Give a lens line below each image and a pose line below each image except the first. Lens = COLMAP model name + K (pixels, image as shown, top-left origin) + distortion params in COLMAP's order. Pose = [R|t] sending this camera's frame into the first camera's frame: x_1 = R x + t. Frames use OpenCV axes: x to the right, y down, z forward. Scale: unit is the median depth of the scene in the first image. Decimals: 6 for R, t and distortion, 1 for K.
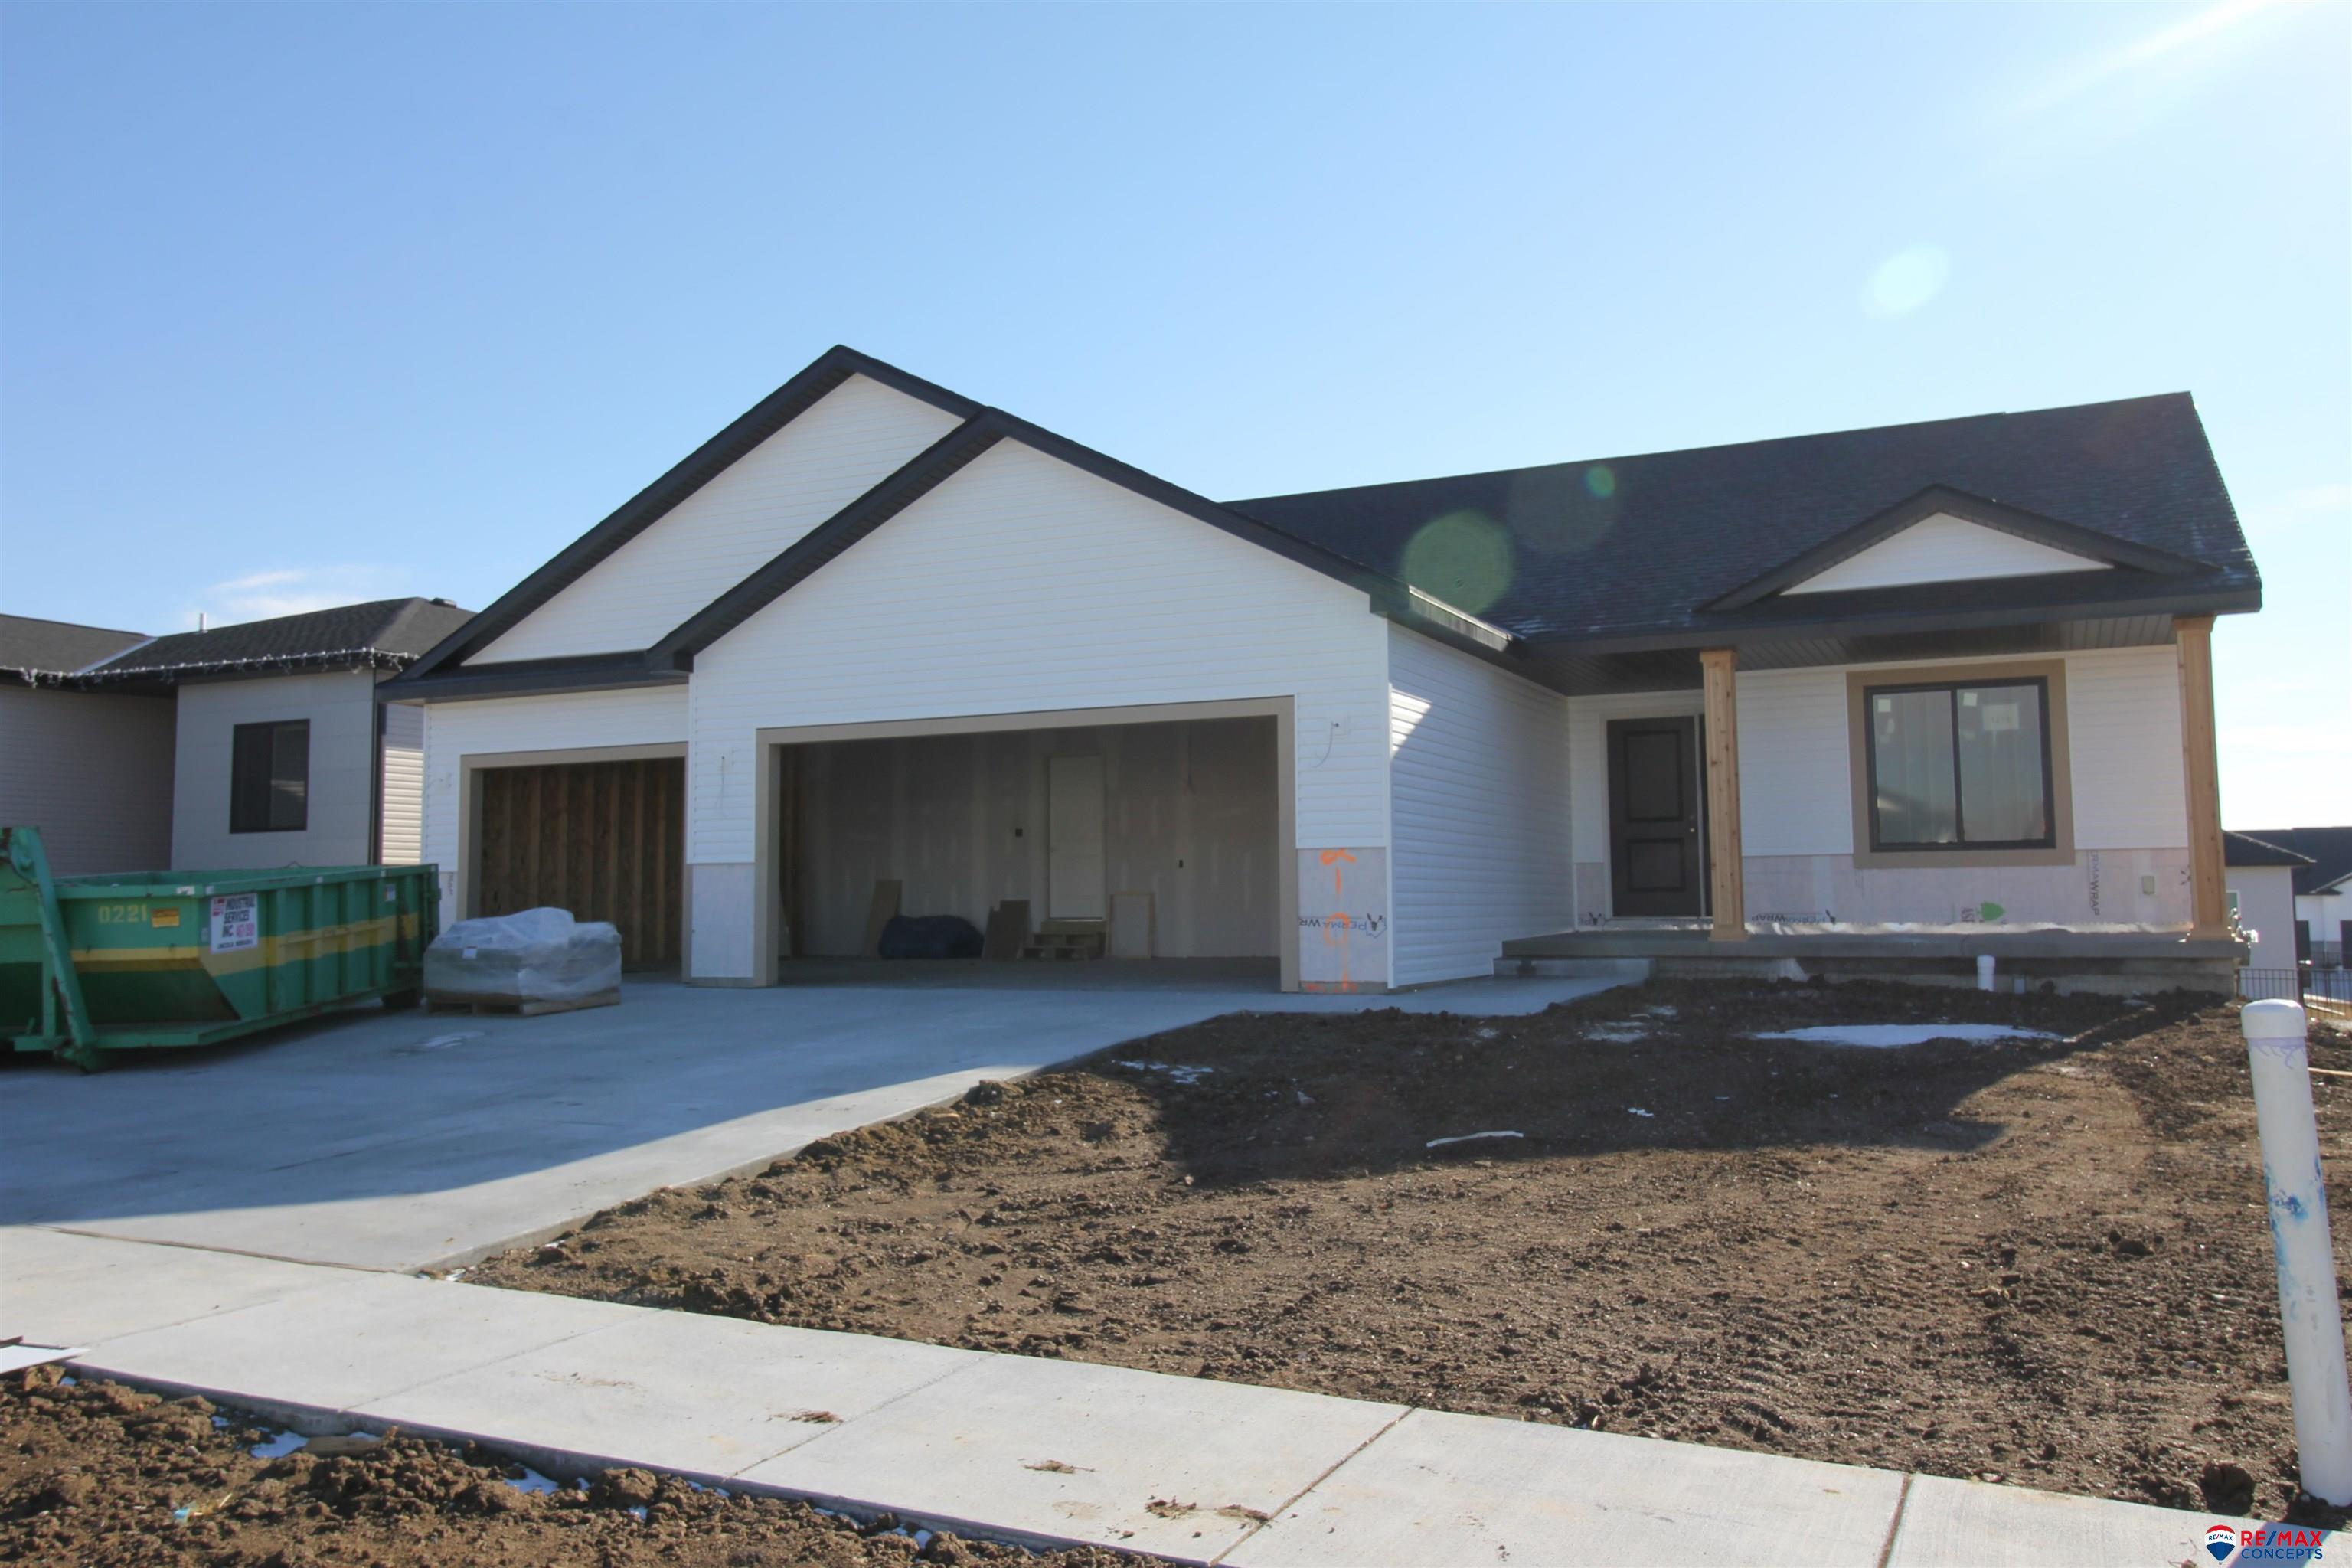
lens RADIAL K [[1881.7, 0, 1165.5], [0, 1881.7, 768.4], [0, 0, 1]] dist [0.012813, -0.004860]
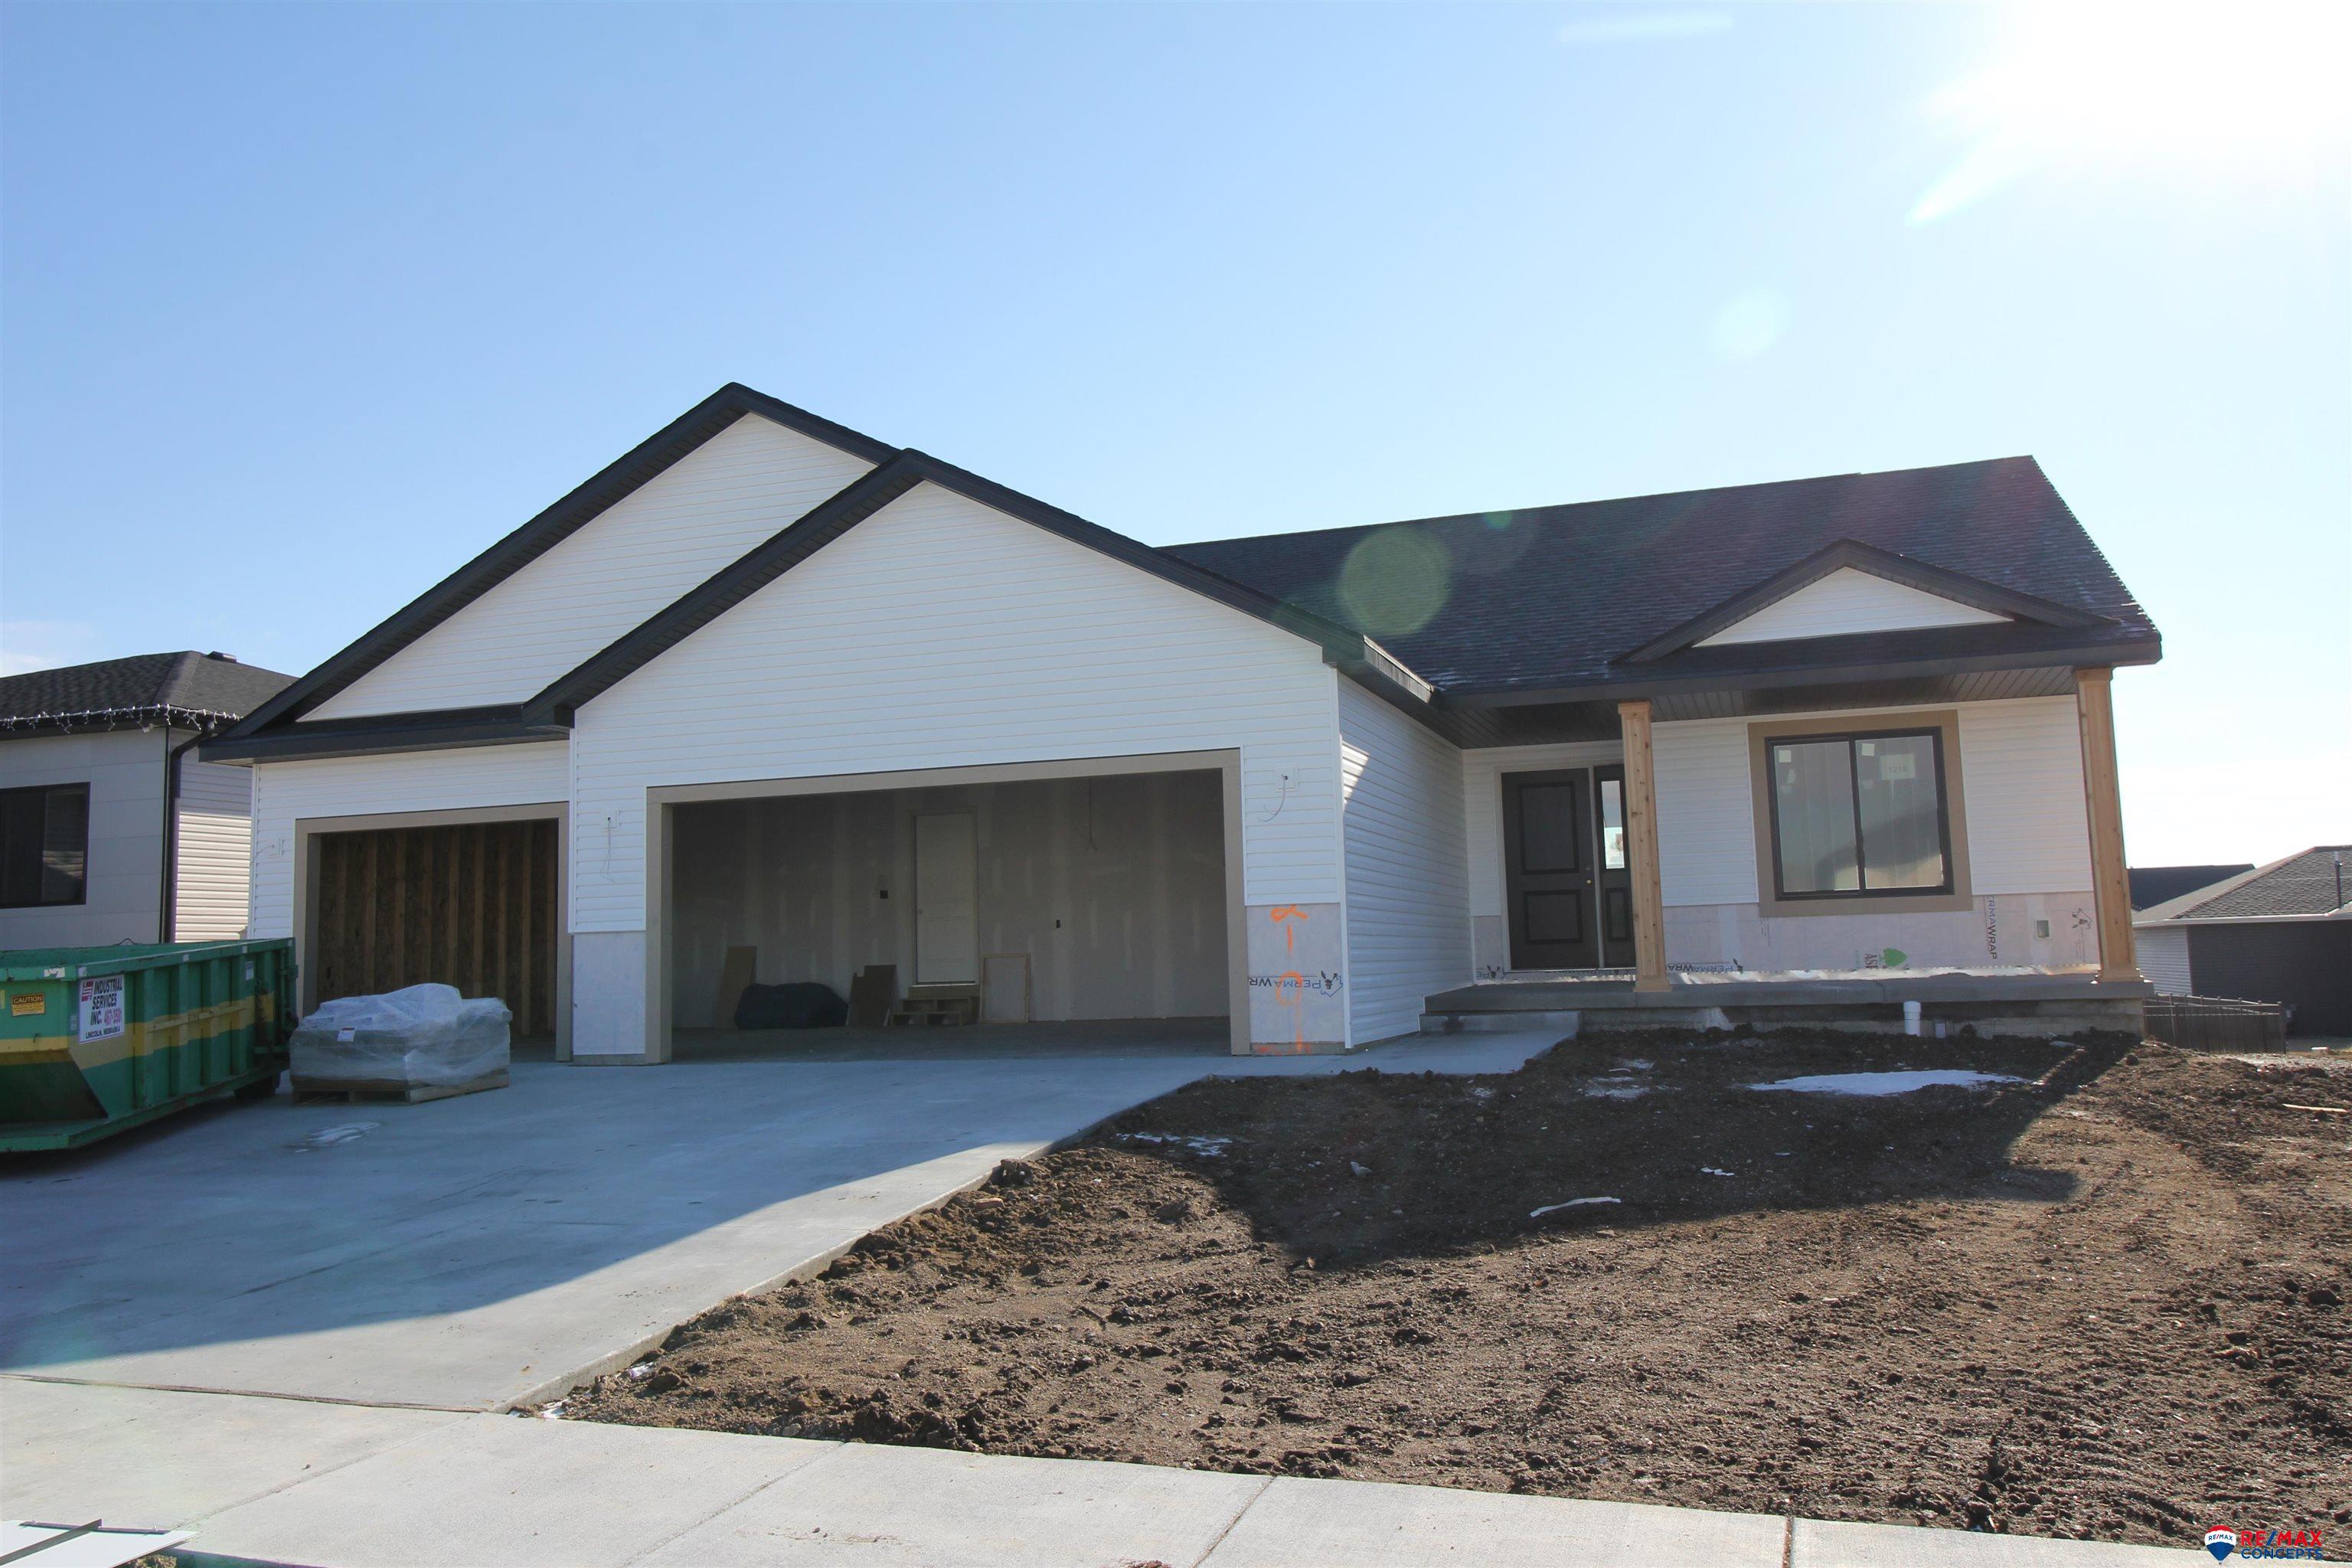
lens RADIAL K [[1881.7, 0, 1170.9], [0, 1881.7, 766.5], [0, 0, 1]] dist [0.012813, -0.004860]
pose [[0.991503, -0.006052, 0.129946, -0.085177], [0.010250, 0.999446, -0.031658, 0.001072], [-0.129683, 0.032721, 0.991015, 0.038429]]
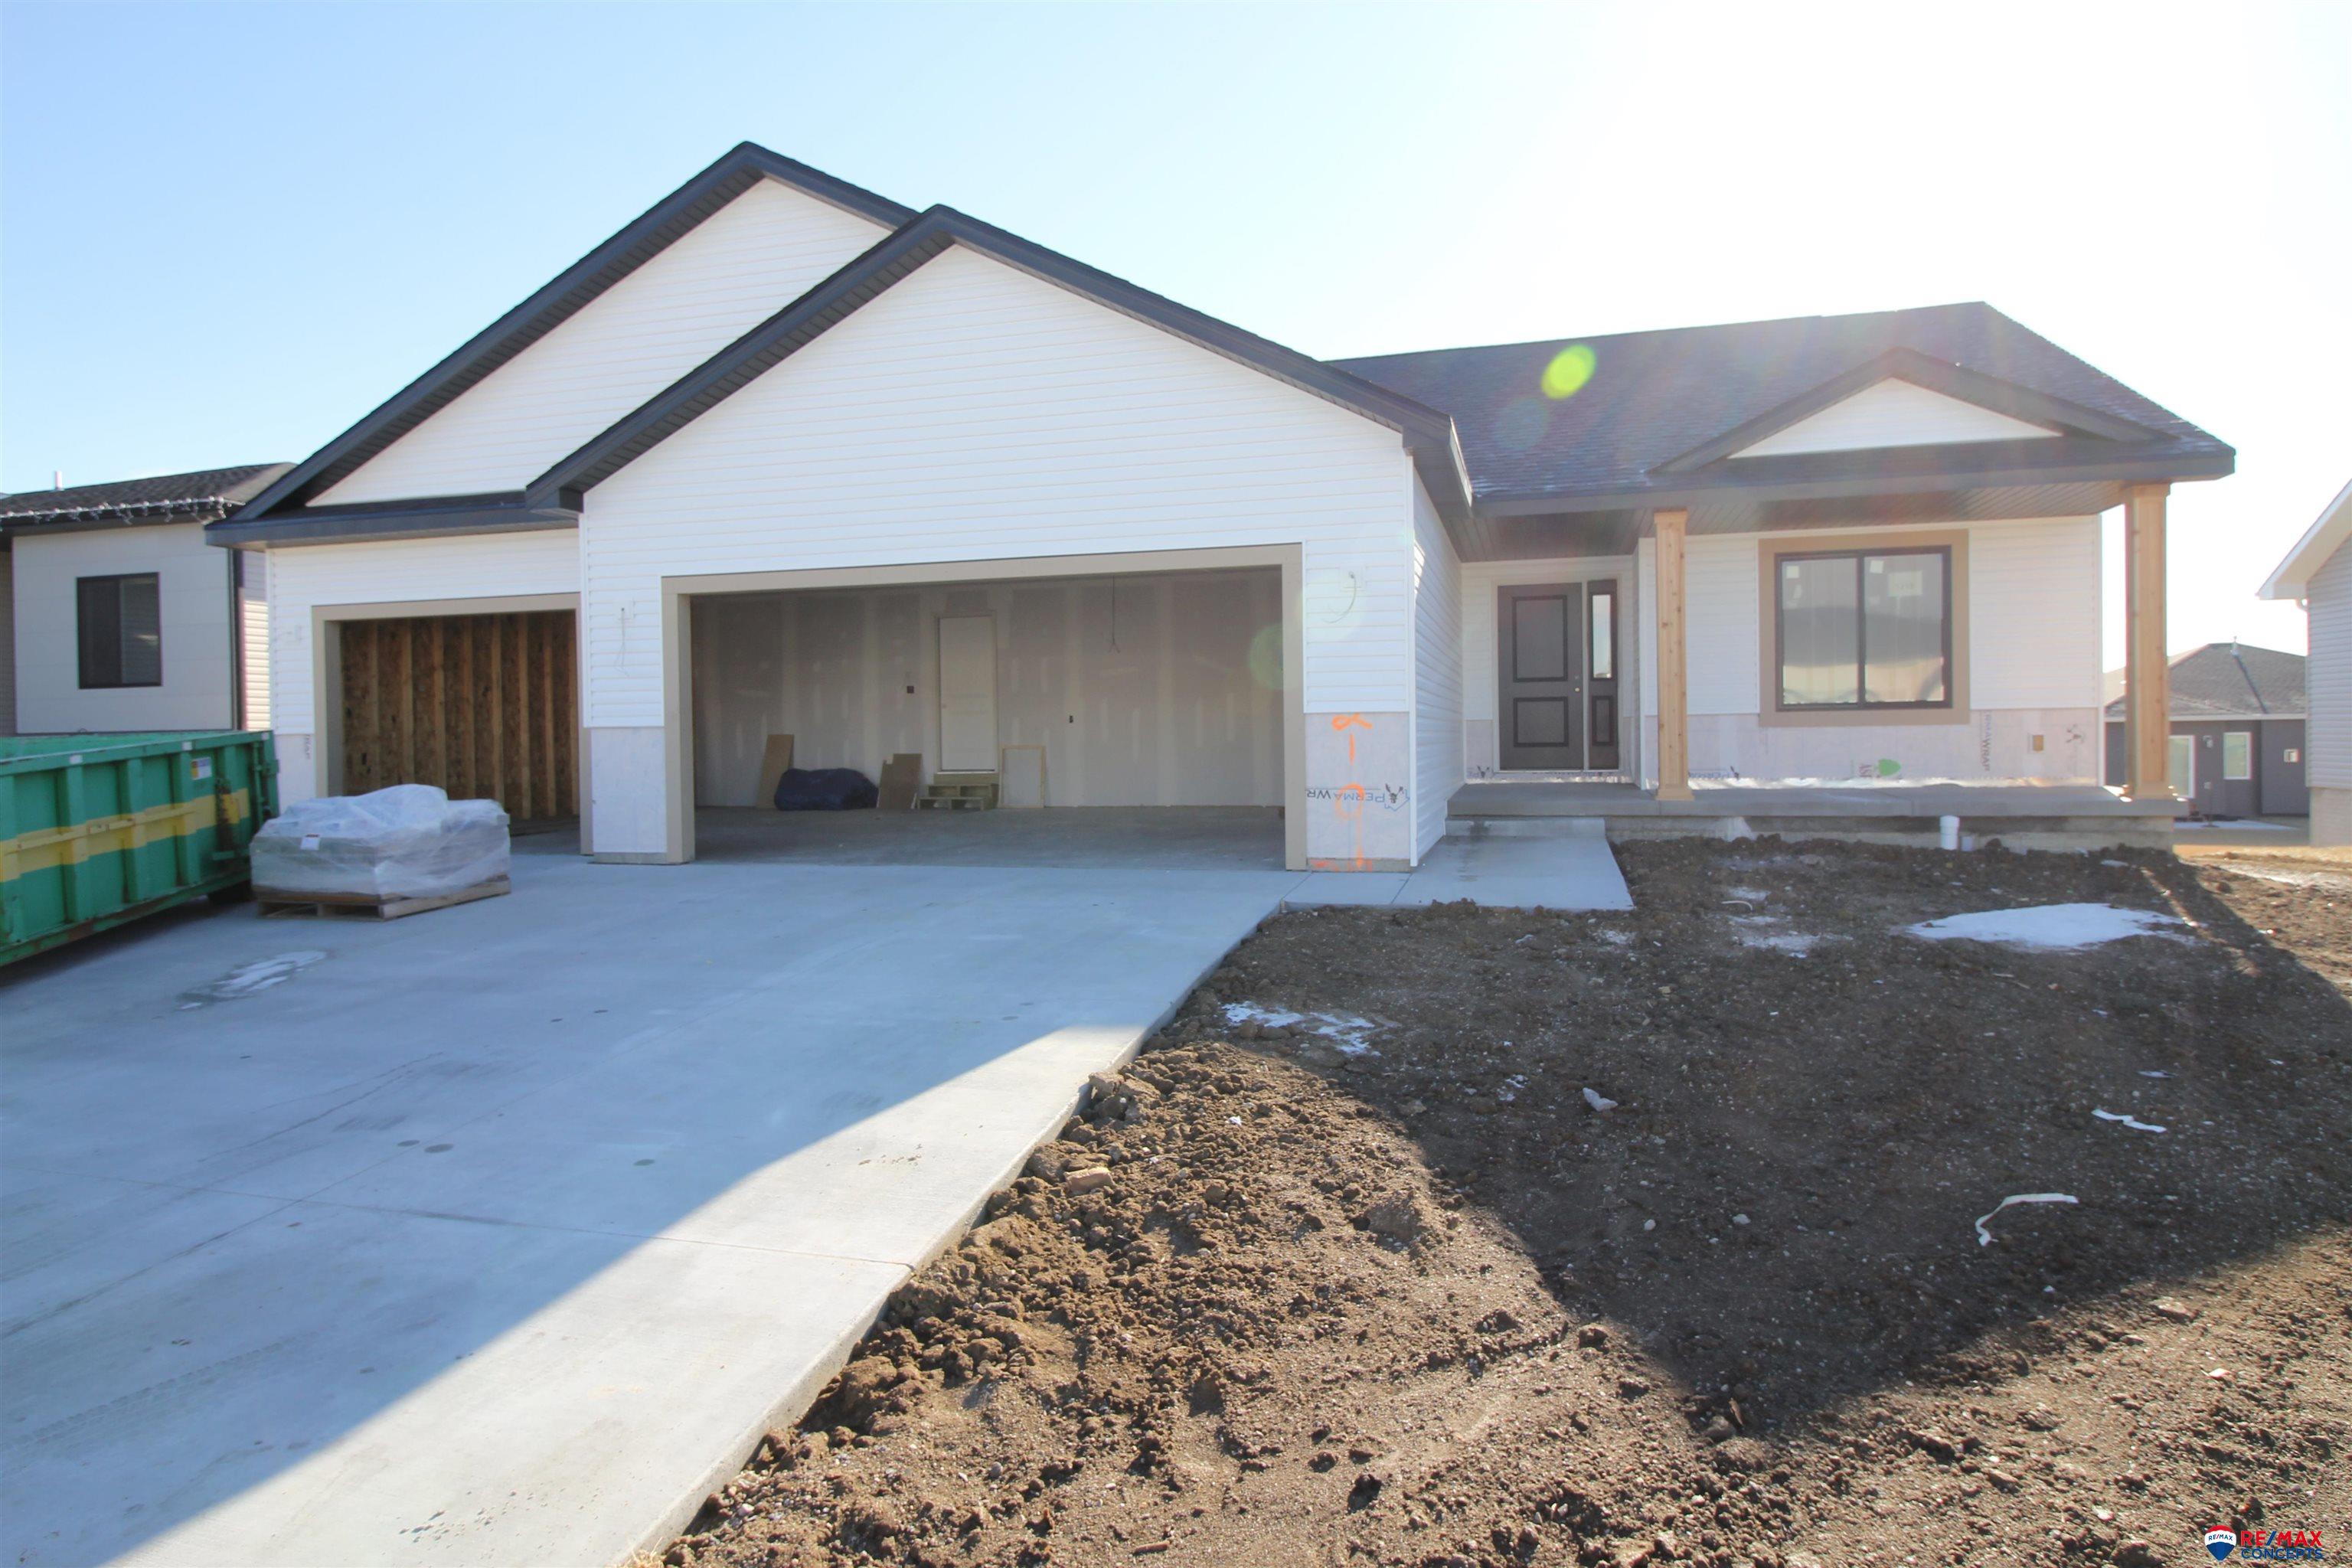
lens RADIAL K [[1355.7, 0, 1188.9], [0, 1355.7, 771.9], [0, 0, 1]] dist [0.003809, -0.007999]
pose [[0.983136, -0.010260, 0.182589, -0.095064], [-0.007771, 0.995179, 0.097763, 0.006715], [-0.182712, -0.097533, 0.978317, 0.334670]]
